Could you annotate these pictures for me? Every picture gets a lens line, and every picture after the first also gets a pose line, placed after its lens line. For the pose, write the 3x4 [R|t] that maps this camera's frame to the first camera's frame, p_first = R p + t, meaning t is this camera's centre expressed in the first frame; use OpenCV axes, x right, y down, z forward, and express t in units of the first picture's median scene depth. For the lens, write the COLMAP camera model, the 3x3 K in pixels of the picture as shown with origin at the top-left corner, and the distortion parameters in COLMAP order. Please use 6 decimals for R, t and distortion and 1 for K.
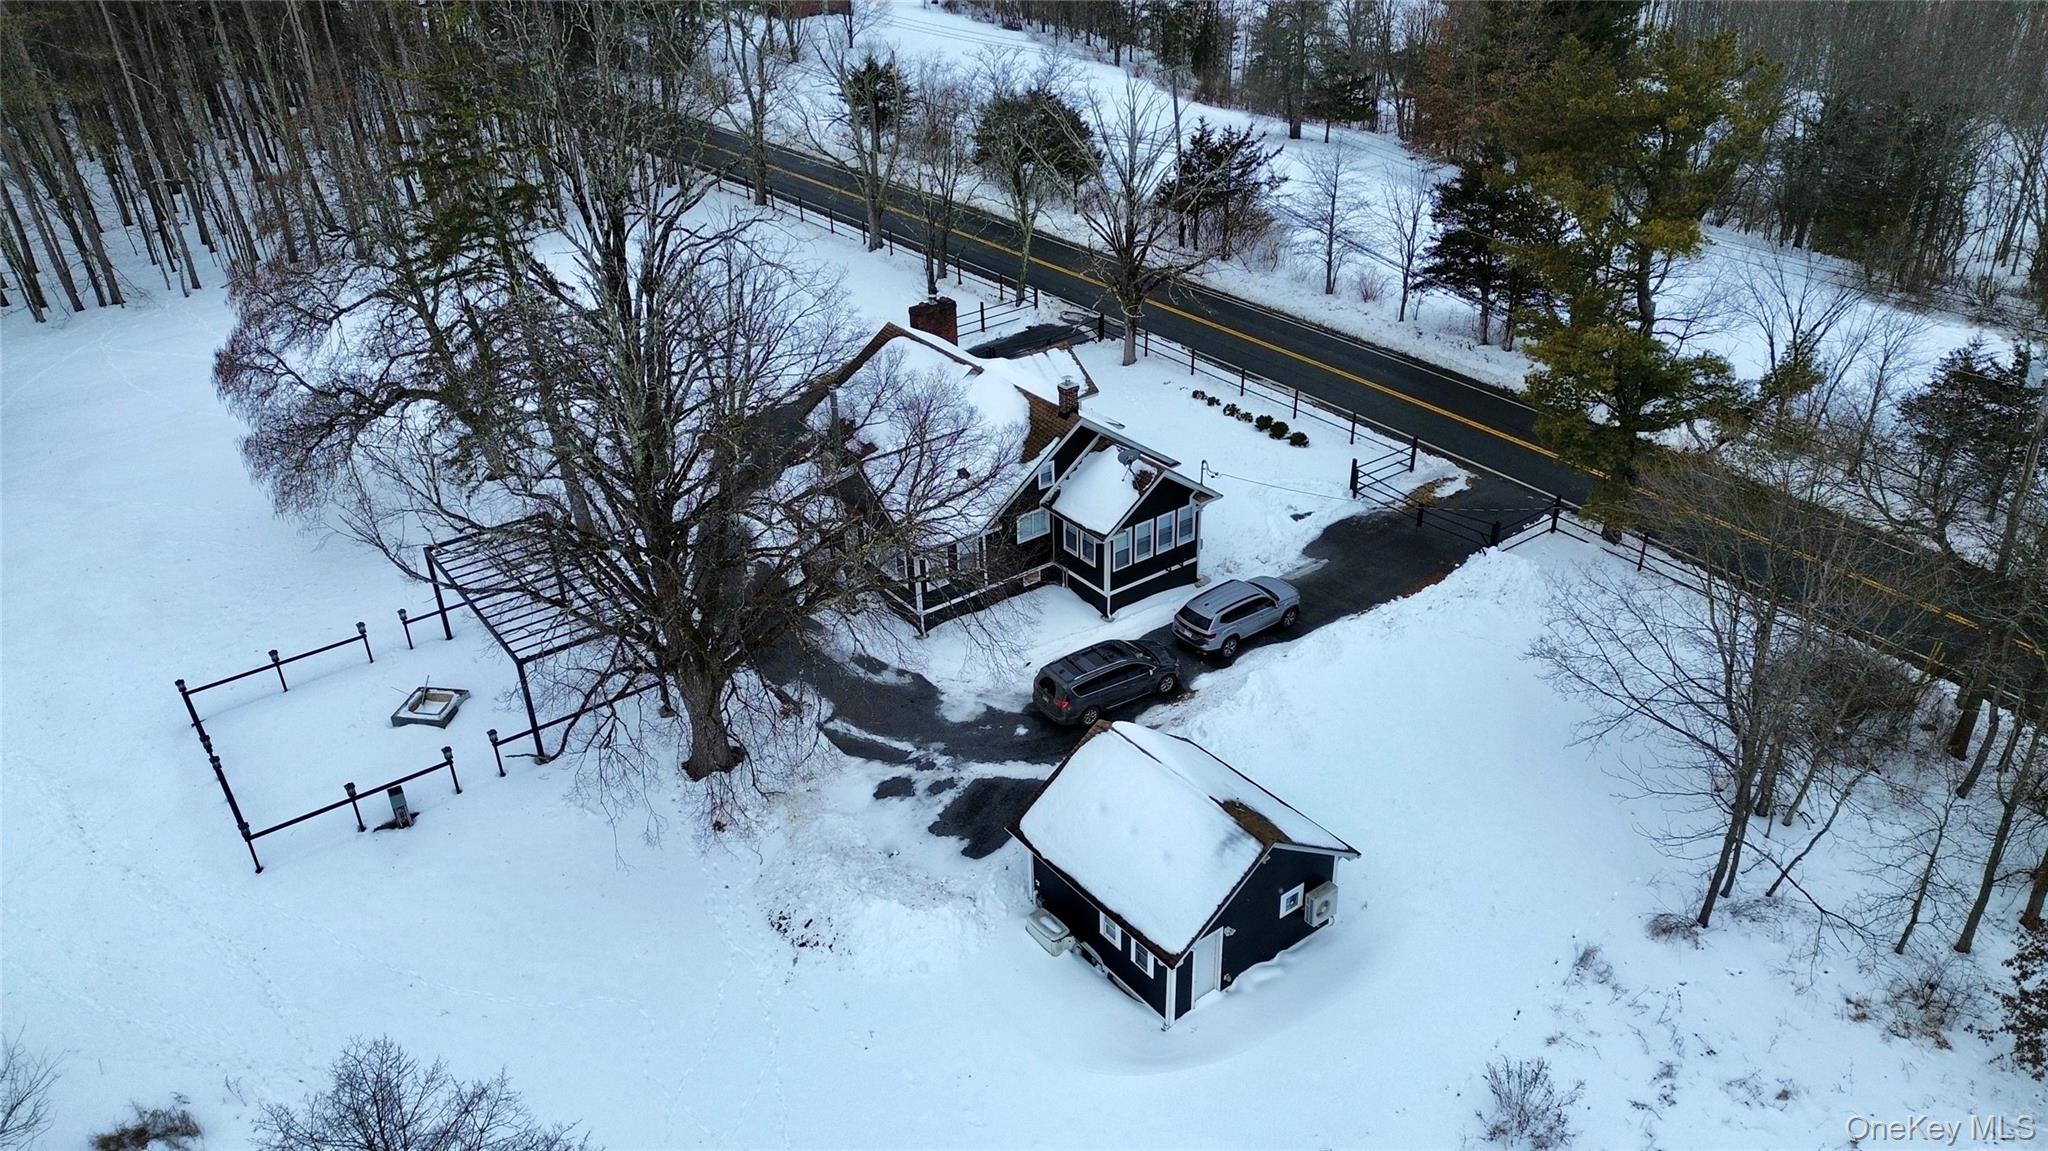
lens RADIAL K [[1482.6, 0, 1024.3], [0, 1482.6, 576.8], [0, 0, 1]] dist [0.051715, -0.003302]
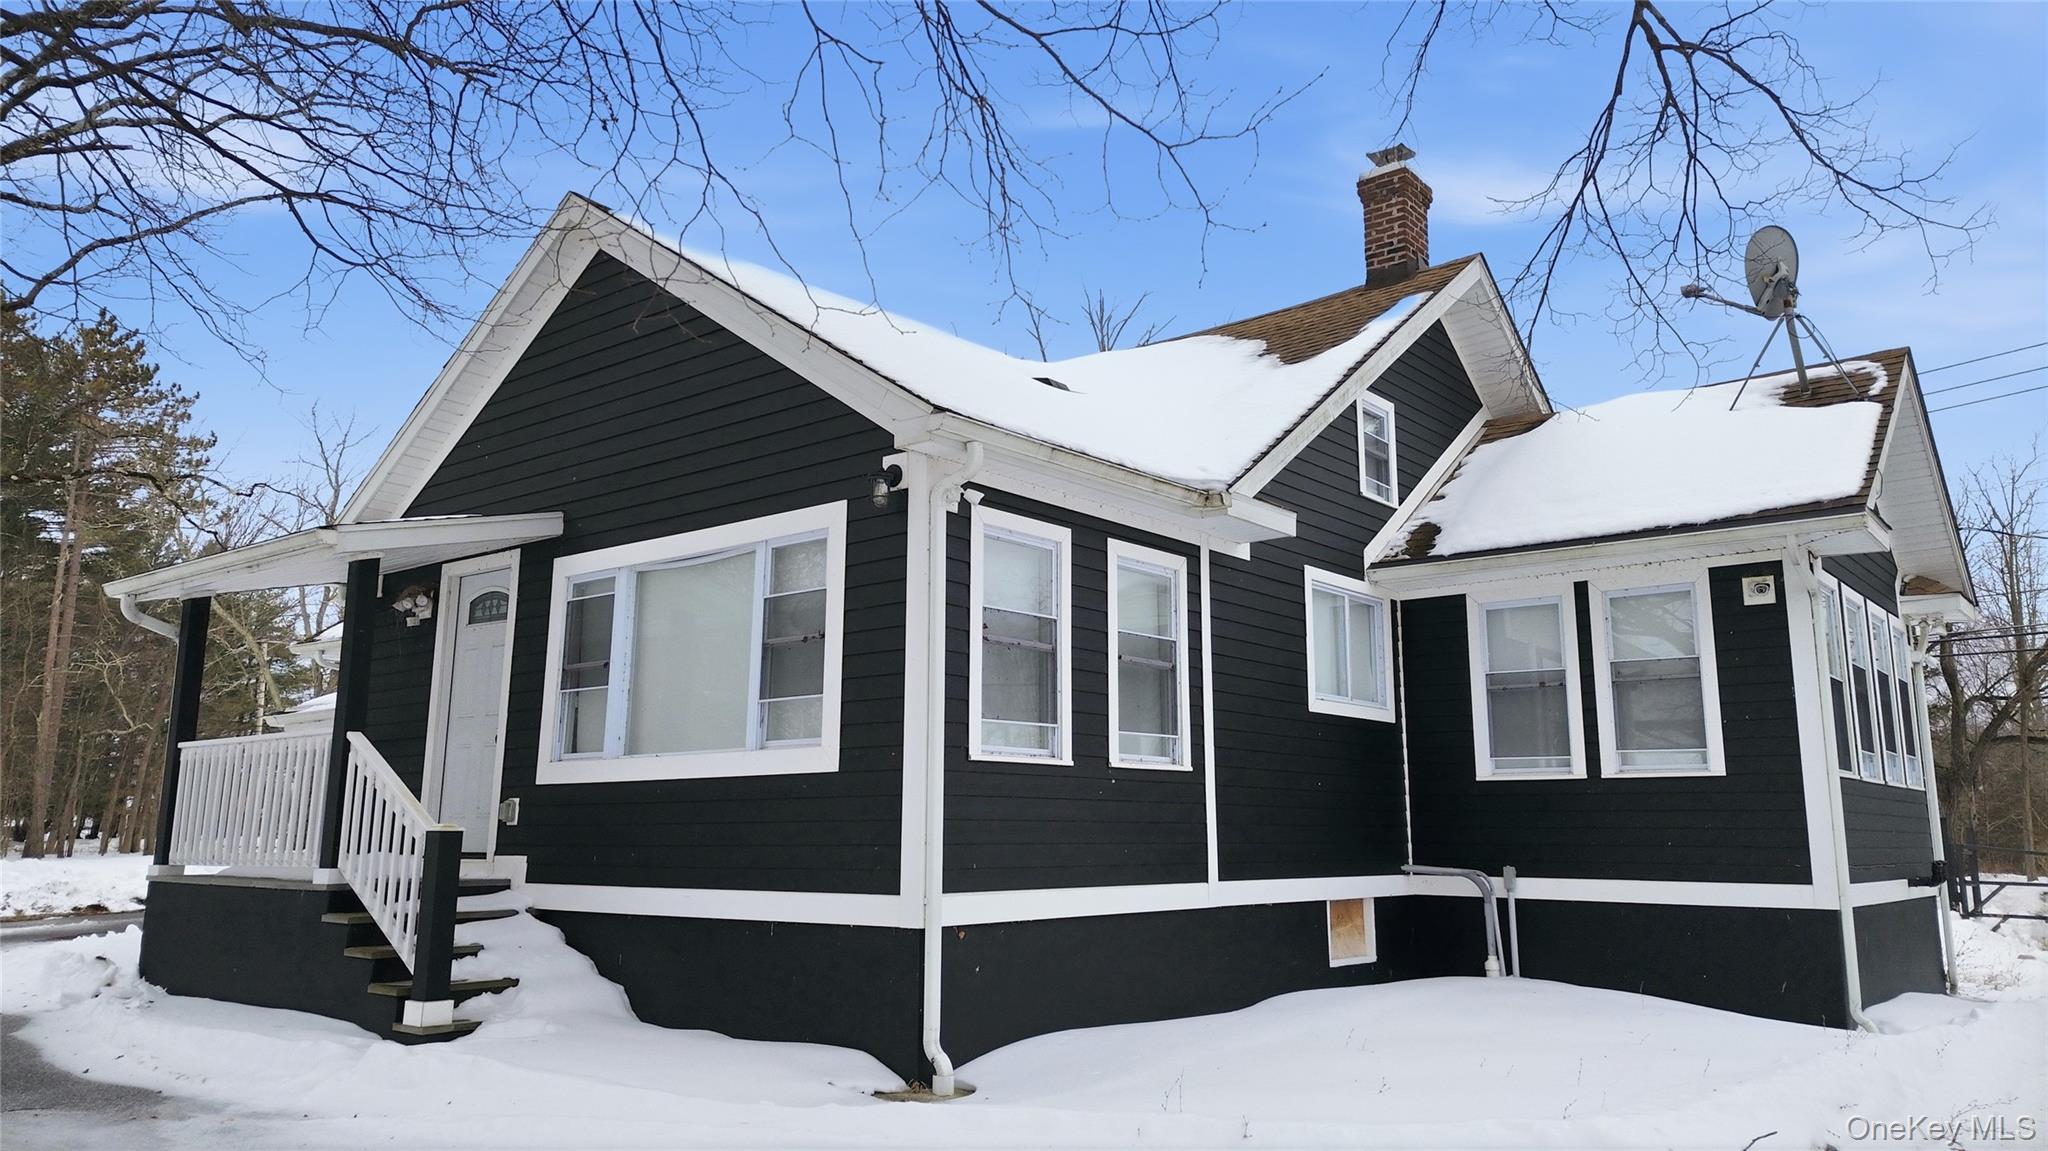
lens RADIAL K [[1482.6, 0, 1024.0], [0, 1482.6, 570.0], [0, 0, 1]] dist [0.051715, -0.003302]
pose [[0.968401, 0.073418, 0.238349, -0.095398], [0.097283, 0.768786, -0.632063, 0.092472], [-0.229644, 0.635278, 0.737350, 0.844037]]
